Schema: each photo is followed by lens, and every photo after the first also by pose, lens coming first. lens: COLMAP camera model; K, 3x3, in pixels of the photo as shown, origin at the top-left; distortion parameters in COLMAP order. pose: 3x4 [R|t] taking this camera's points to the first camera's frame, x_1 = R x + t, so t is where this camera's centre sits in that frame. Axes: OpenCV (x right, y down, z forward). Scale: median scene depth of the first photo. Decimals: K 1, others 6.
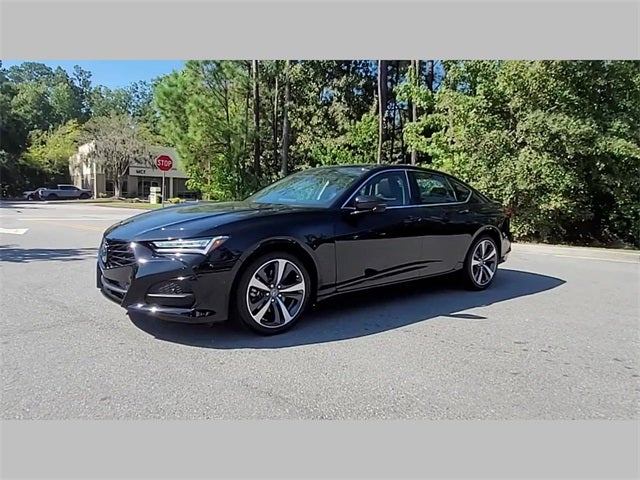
lens RADIAL K [[441.9, 0, 316.5], [0, 441.9, 243.3], [0, 0, 1]] dist [-0.001534, -0.010577]
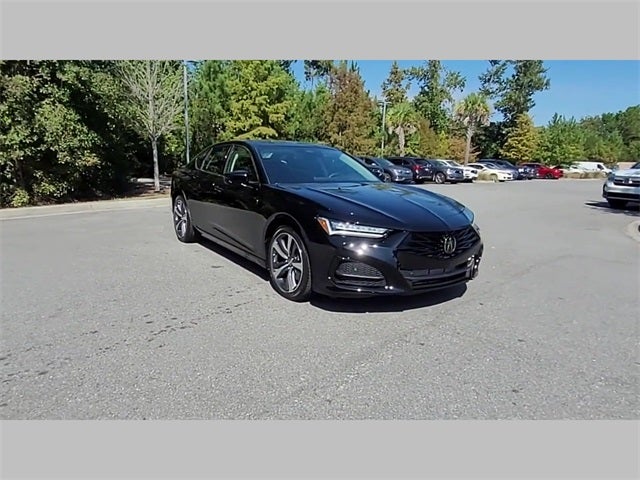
lens RADIAL K [[441.9, 0, 317.3], [0, 441.9, 239.9], [0, 0, 1]] dist [-0.001534, -0.010577]
pose [[0.062682, -0.207158, 0.976297, -0.460883], [0.081612, 0.976009, 0.201857, -0.068515], [-0.994691, 0.067025, 0.078085, 0.377435]]
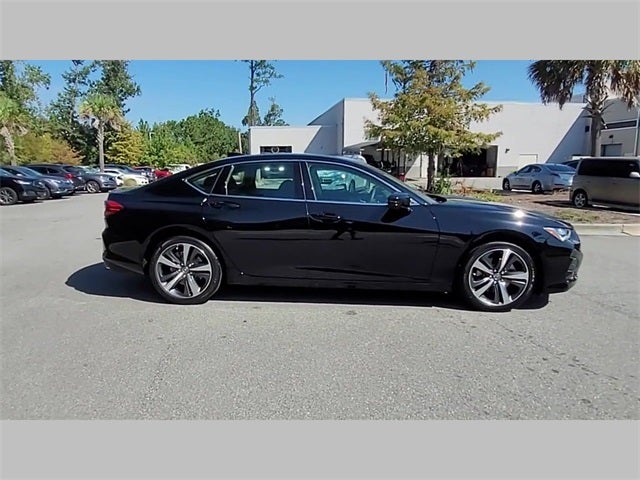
lens RADIAL K [[441.9, 0, 314.5], [0, 441.9, 238.4], [0, 0, 1]] dist [-0.001534, -0.010577]
pose [[-0.749639, -0.132654, 0.648416, -0.242232], [0.050315, 0.965450, 0.255683, -0.112672], [-0.659931, 0.224296, -0.717065, 0.777334]]
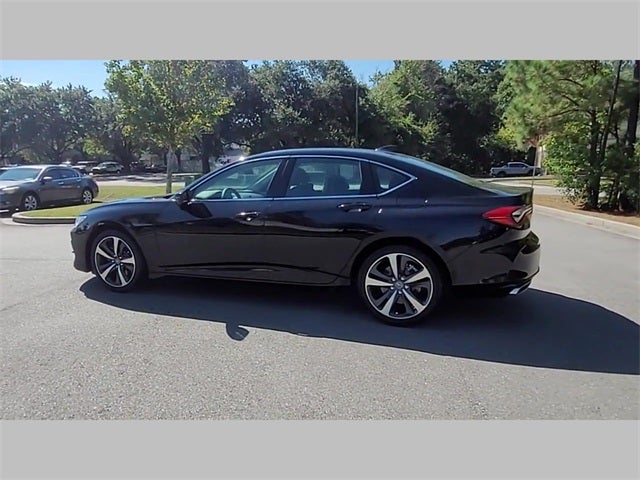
lens RADIAL K [[441.9, 0, 309.0], [0, 441.9, 244.0], [0, 0, 1]] dist [-0.001534, -0.010577]
pose [[0.501538, 0.122390, -0.856435, 0.402687], [-0.074287, 0.992379, 0.098314, -0.034577], [0.861940, 0.014314, 0.506808, 0.248877]]
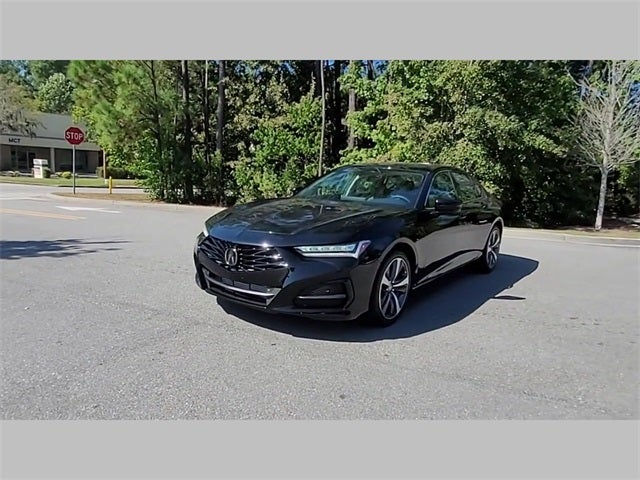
lens RADIAL K [[441.9, 0, 316.5], [0, 441.9, 239.9], [0, 0, 1]] dist [-0.001534, -0.010577]
pose [[0.968985, -0.020649, 0.246254, -0.166307], [0.008311, 0.998662, 0.051038, -0.020464], [-0.246978, -0.047408, 0.967861, -0.008179]]
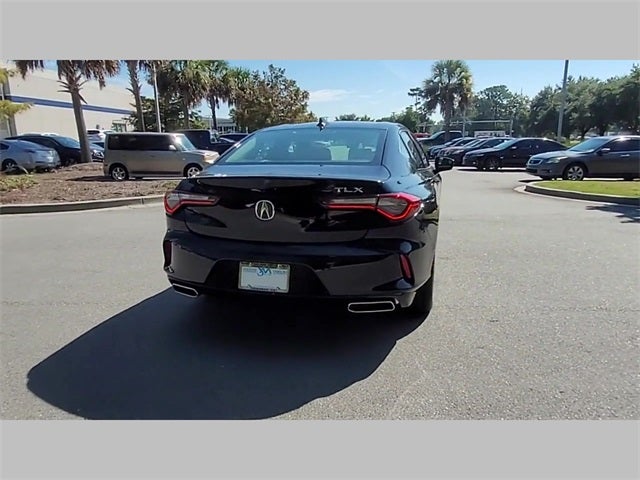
lens RADIAL K [[443.7, 0, 314.2], [0, 443.7, 236.7], [0, 0, 1]] dist [-0.007292, -0.002867]
pose [[-0.813197, 0.105298, -0.572384, 0.304836], [-0.073082, 0.957236, 0.279926, -0.092486], [0.577382, 0.269466, -0.770726, 0.762823]]
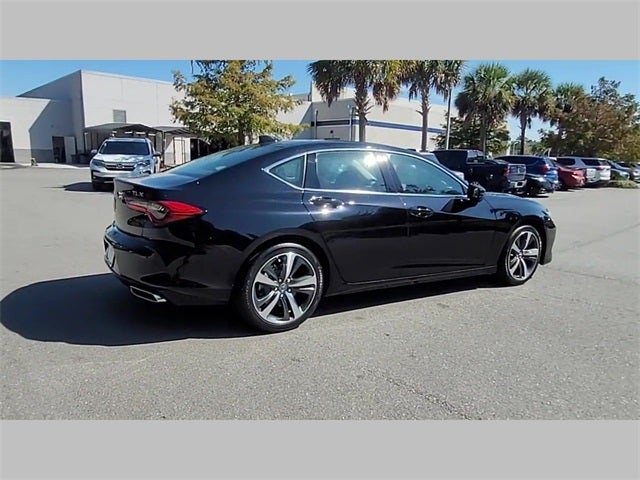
lens RADIAL K [[441.9, 0, 313.2], [0, 441.9, 238.6], [0, 0, 1]] dist [-0.001534, -0.010577]
pose [[-0.991578, -0.077516, 0.103751, 0.030578], [-0.044706, 0.956726, 0.287537, -0.111234], [-0.121550, 0.280477, -0.952133, 0.851813]]
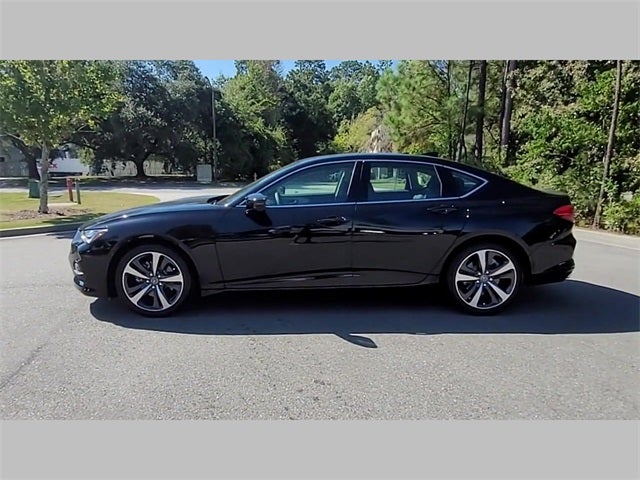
lens RADIAL K [[443.7, 0, 312.7], [0, 443.7, 242.5], [0, 0, 1]] dist [-0.007292, -0.002867]
pose [[0.784381, 0.075634, -0.615651, 0.277632], [-0.046801, 0.996925, 0.062847, -0.023280], [0.618511, -0.020482, 0.785509, 0.108688]]
